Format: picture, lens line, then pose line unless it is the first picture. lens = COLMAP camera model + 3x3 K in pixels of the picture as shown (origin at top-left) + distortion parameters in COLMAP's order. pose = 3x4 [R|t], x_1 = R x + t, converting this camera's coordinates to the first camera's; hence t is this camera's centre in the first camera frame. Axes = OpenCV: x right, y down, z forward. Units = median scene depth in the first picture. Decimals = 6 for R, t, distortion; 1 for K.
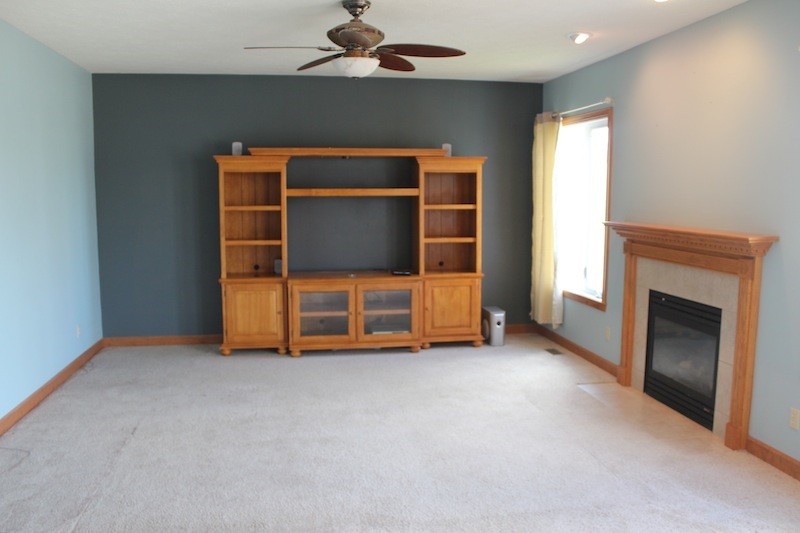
lens RADIAL K [[672.5, 0, 400.0], [0, 672.5, 266.5], [0, 0, 1]] dist [-0.147870, 0.126841]
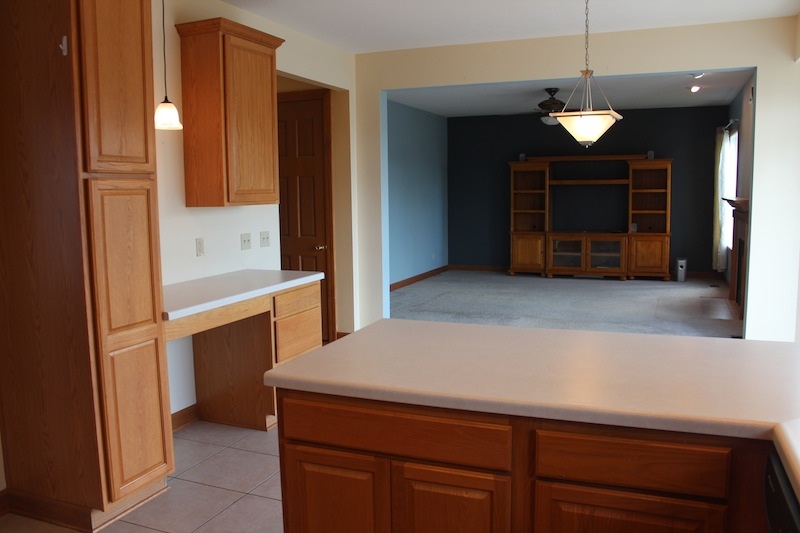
lens RADIAL K [[672.5, 0, 400.0], [0, 672.5, 266.5], [0, 0, 1]] dist [-0.147870, 0.126841]
pose [[0.852434, 0.049347, -0.520500, 0.400157], [-0.041242, 0.998780, 0.027148, 0.073121], [0.521205, -0.001675, 0.853430, -0.650589]]
